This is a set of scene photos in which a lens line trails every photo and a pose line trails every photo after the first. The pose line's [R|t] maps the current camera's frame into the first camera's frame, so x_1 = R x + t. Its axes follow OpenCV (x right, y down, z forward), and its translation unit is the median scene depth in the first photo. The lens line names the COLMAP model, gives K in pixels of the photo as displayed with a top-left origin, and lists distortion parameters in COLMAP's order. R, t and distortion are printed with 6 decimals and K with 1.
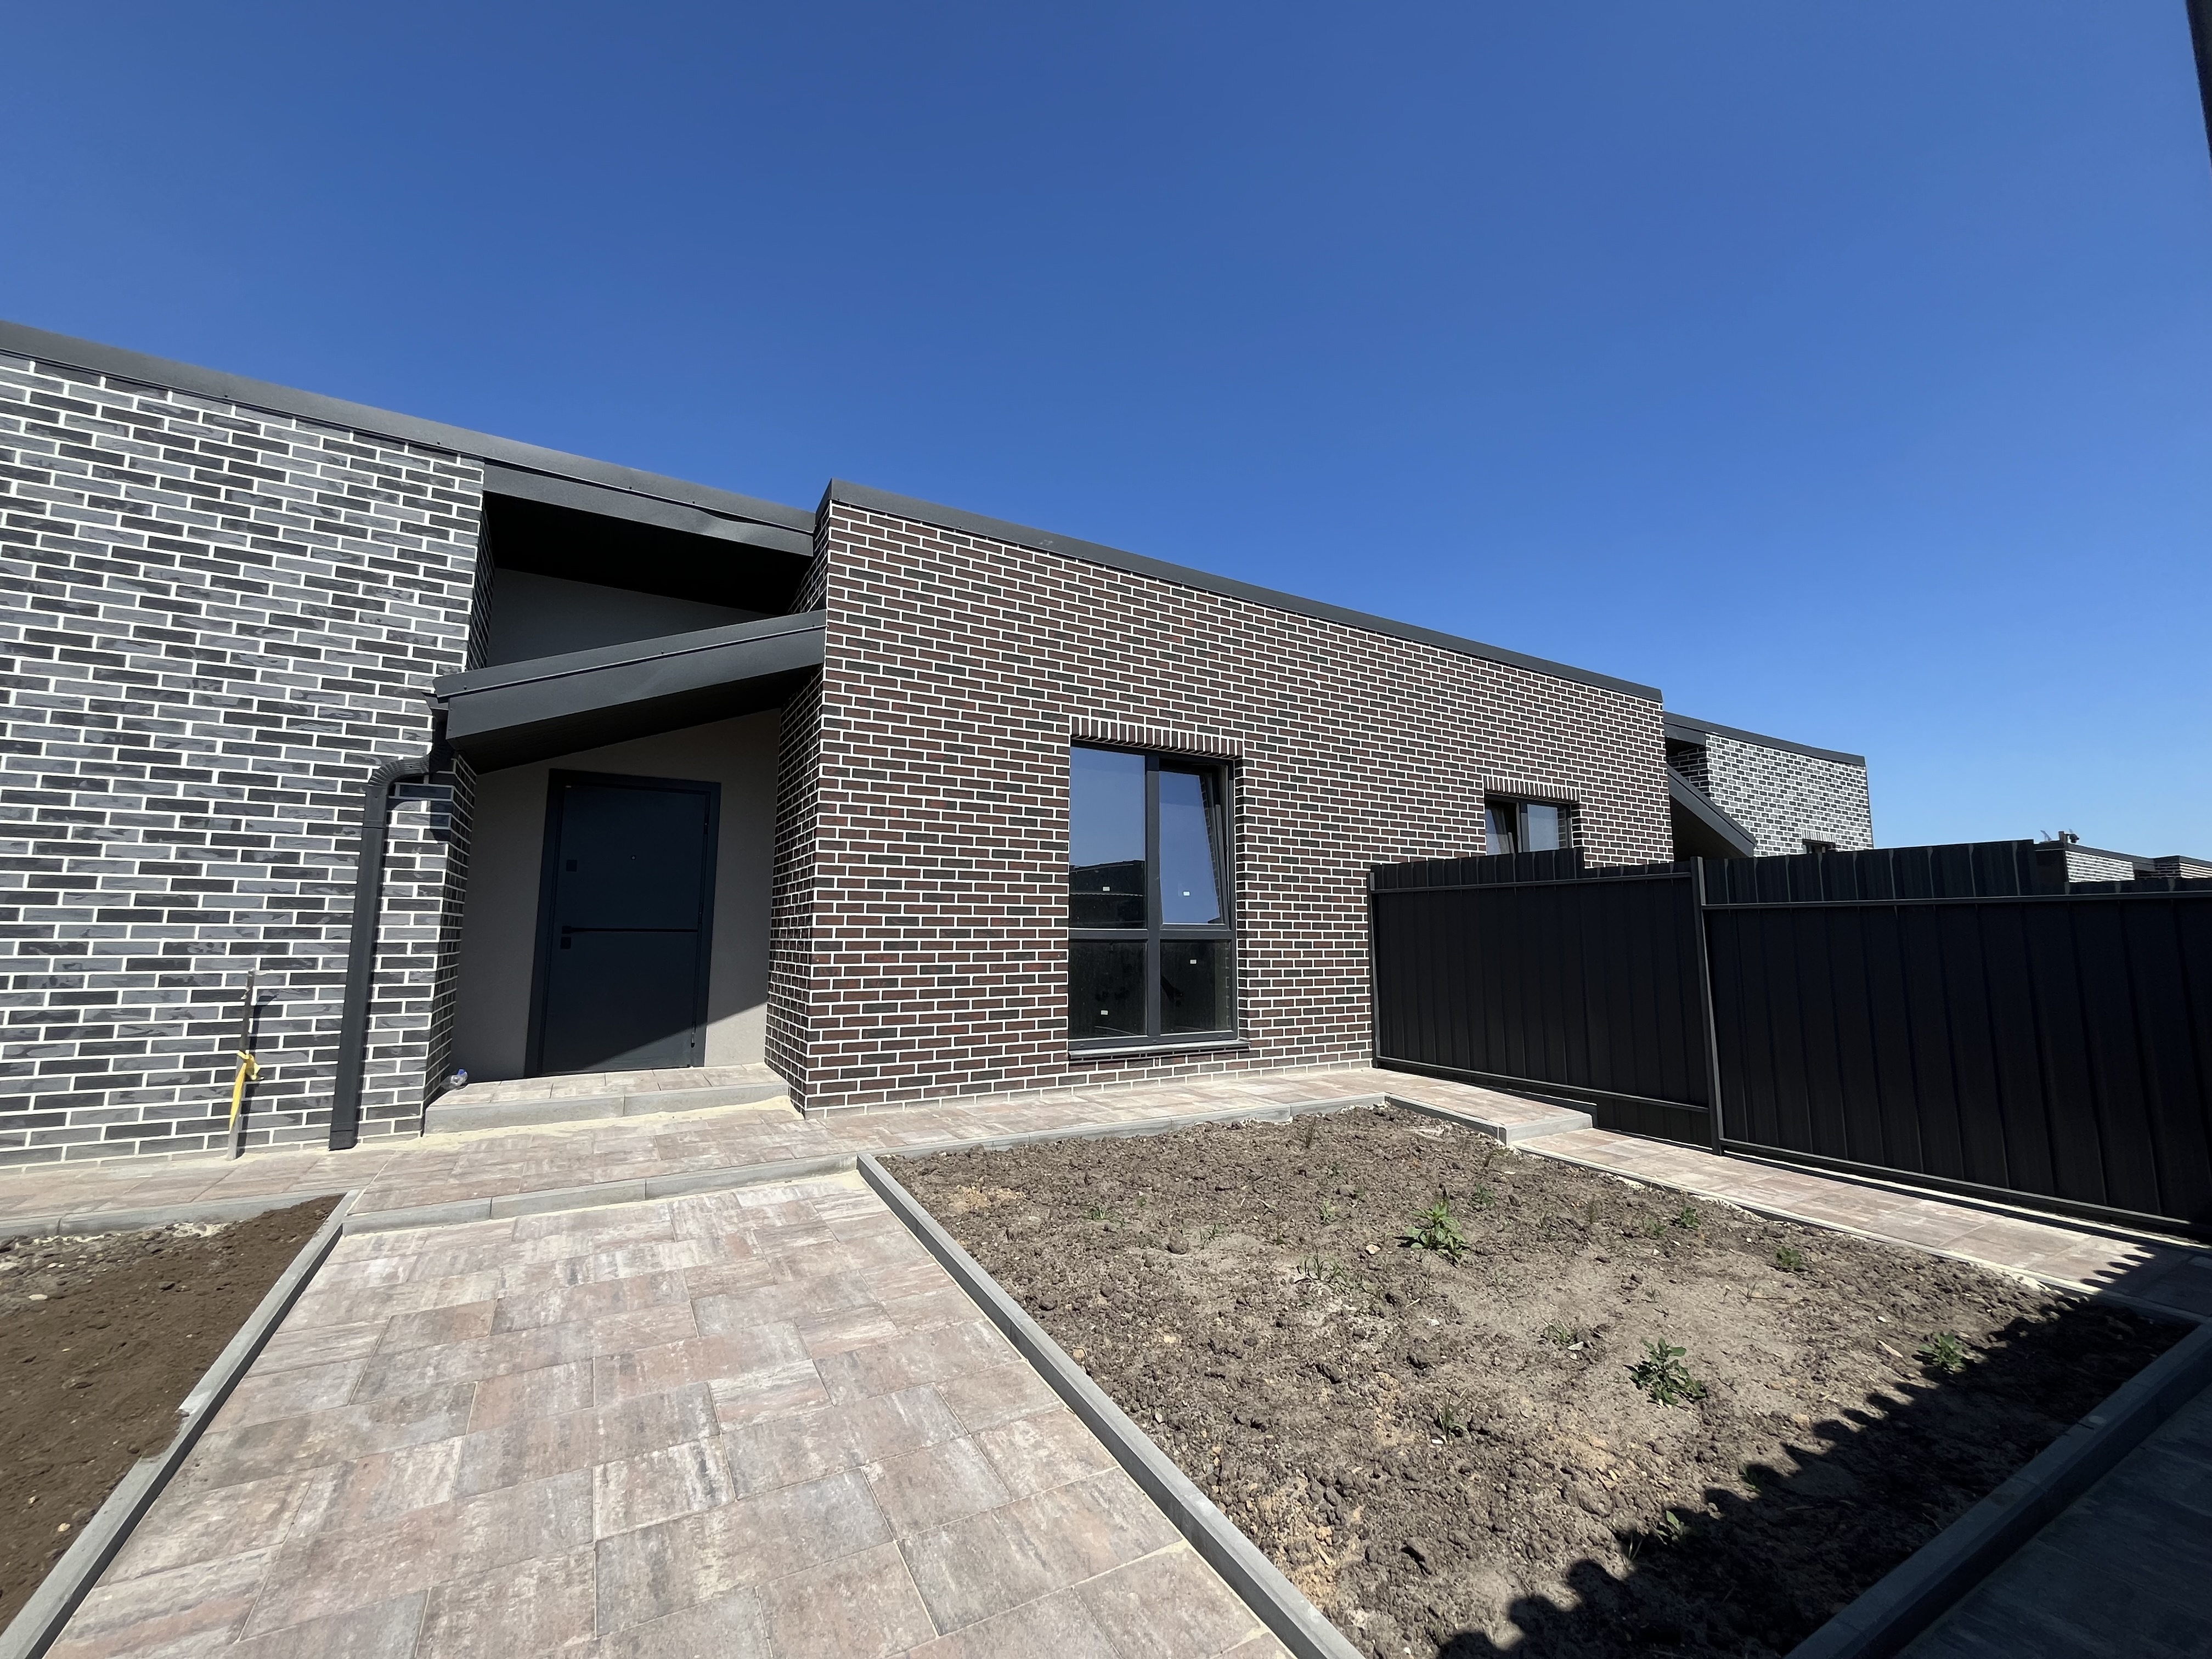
lens RADIAL K [[895.3, 0, 1104.2], [0, 895.3, 828.6], [0, 0, 1]] dist [-0.002558, 0.000330]
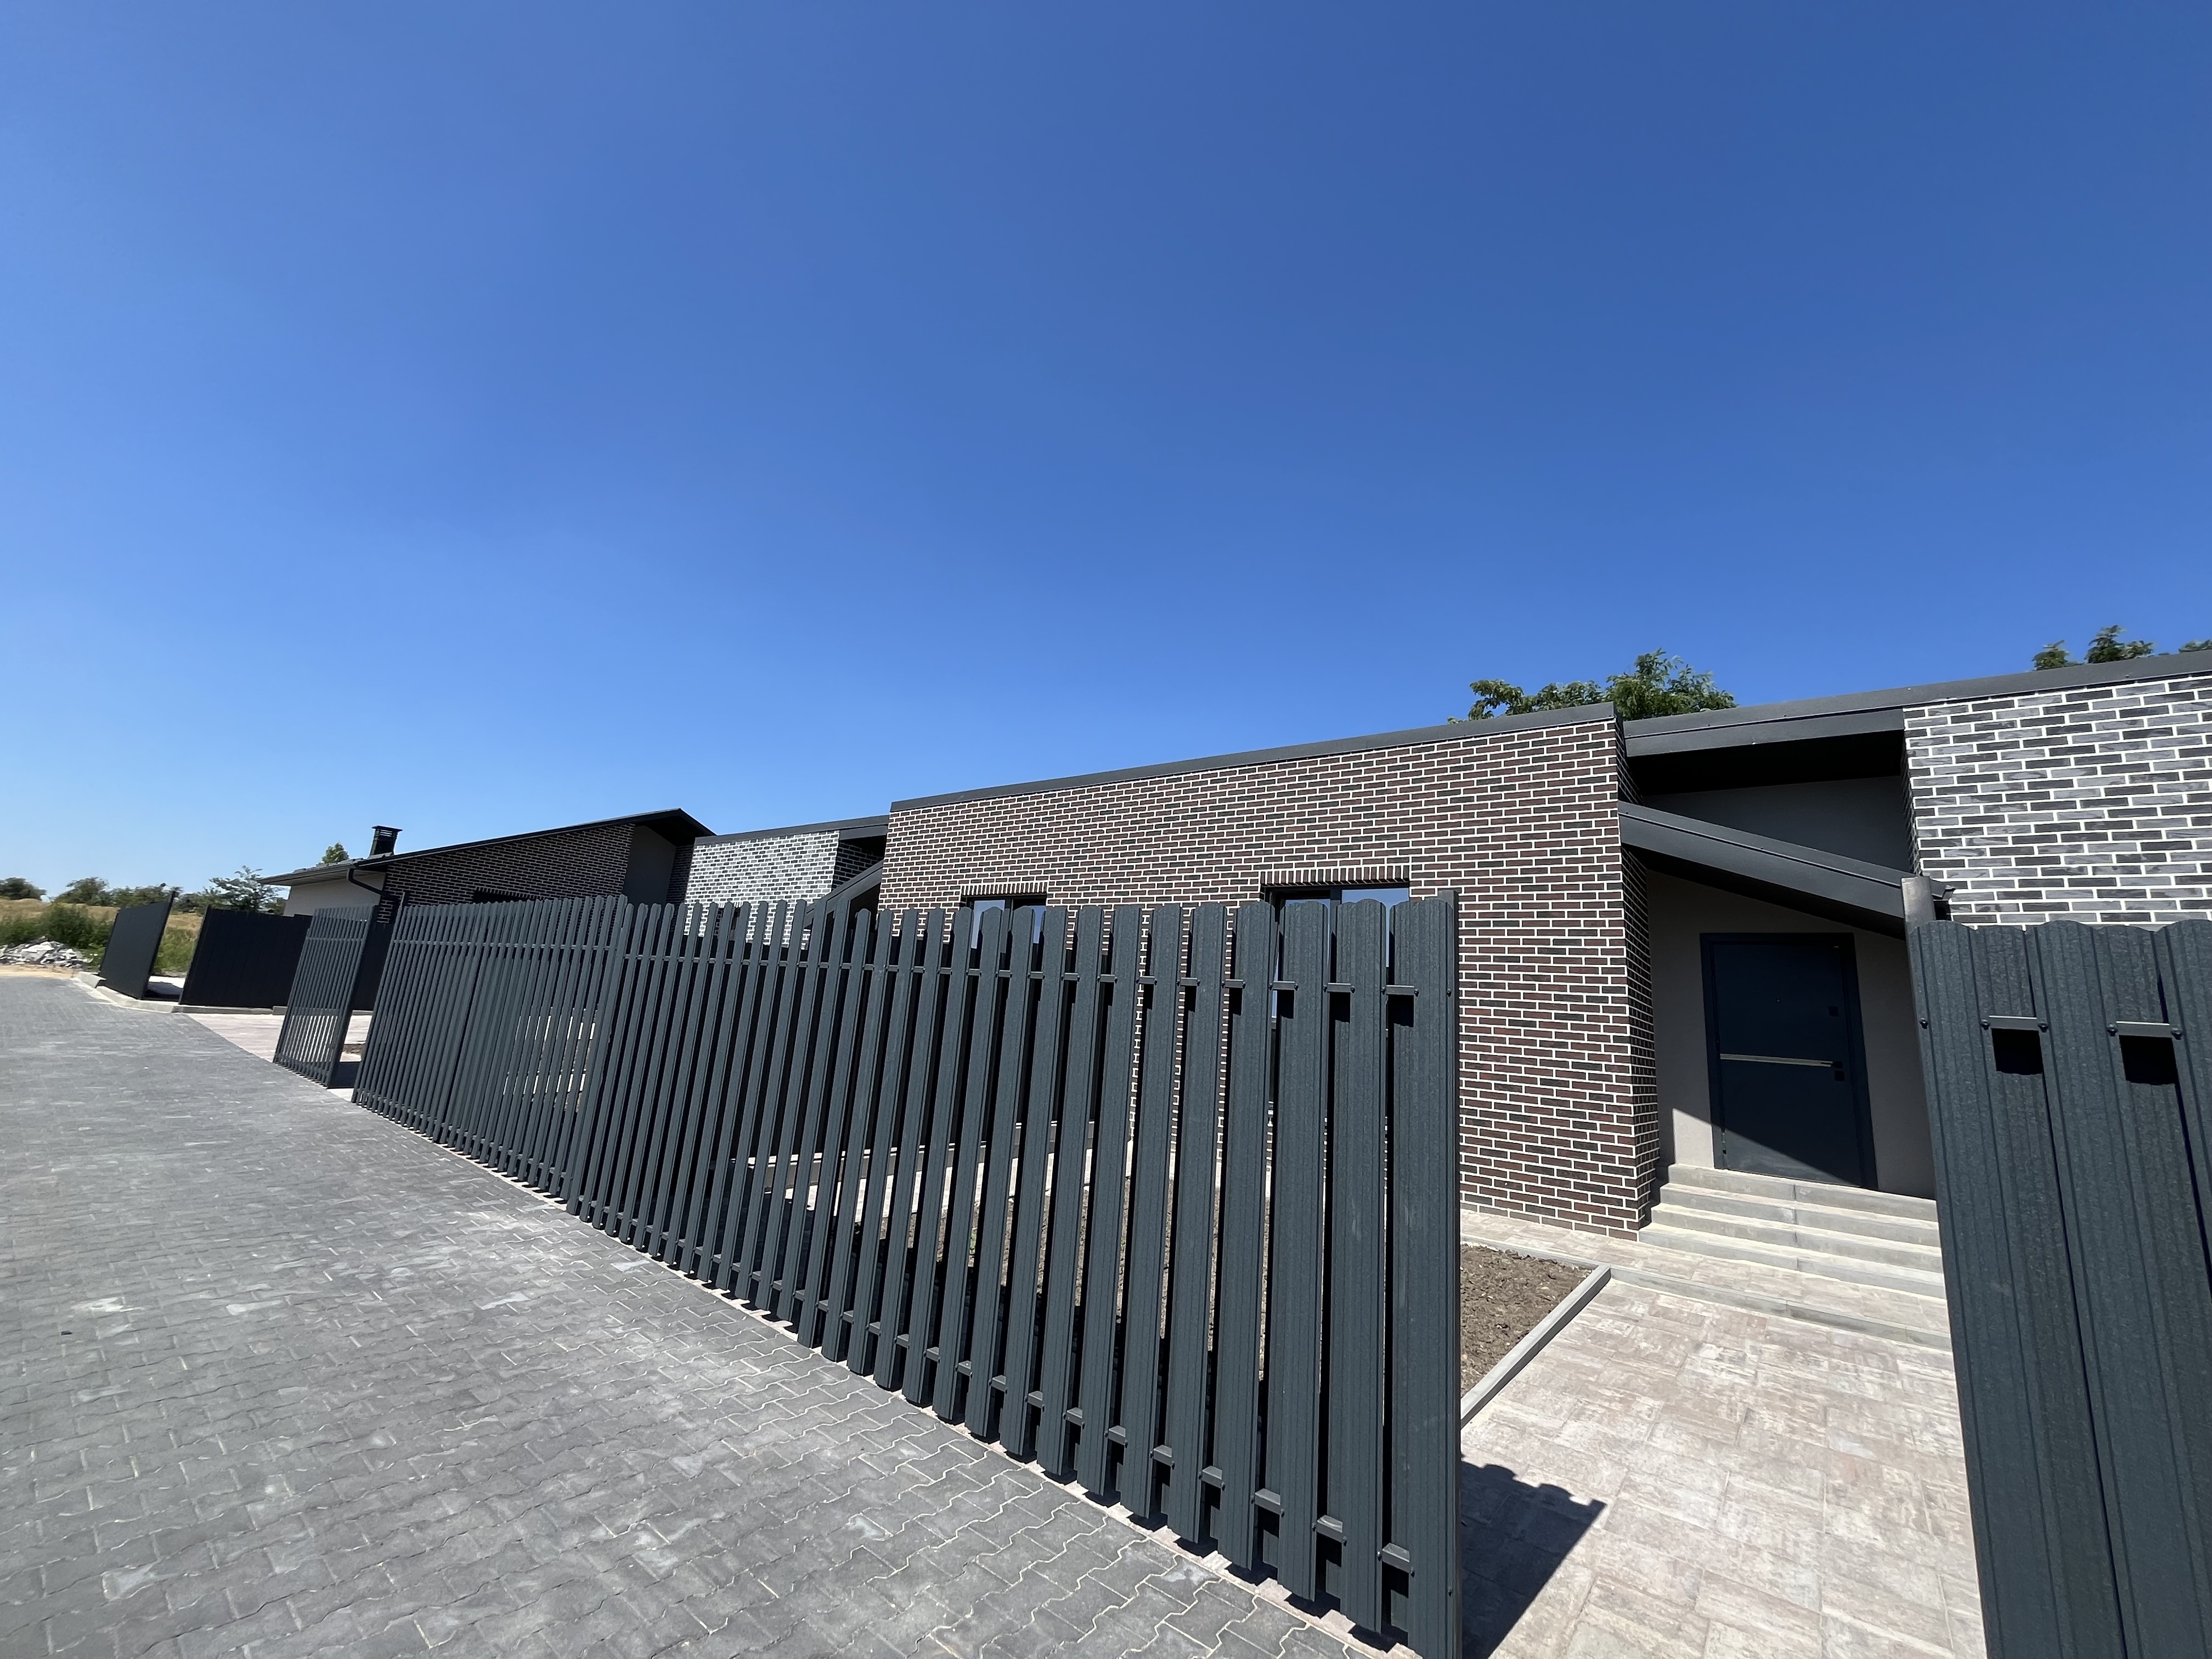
lens RADIAL K [[895.3, 0, 1107.2], [0, 895.3, 829.9], [0, 0, 1]] dist [-0.002558, 0.000330]
pose [[0.373404, -0.165117, -0.912856, 2.167932], [0.044731, 0.986092, -0.160067, 0.088852], [0.926590, 0.018937, 0.375597, 0.677371]]
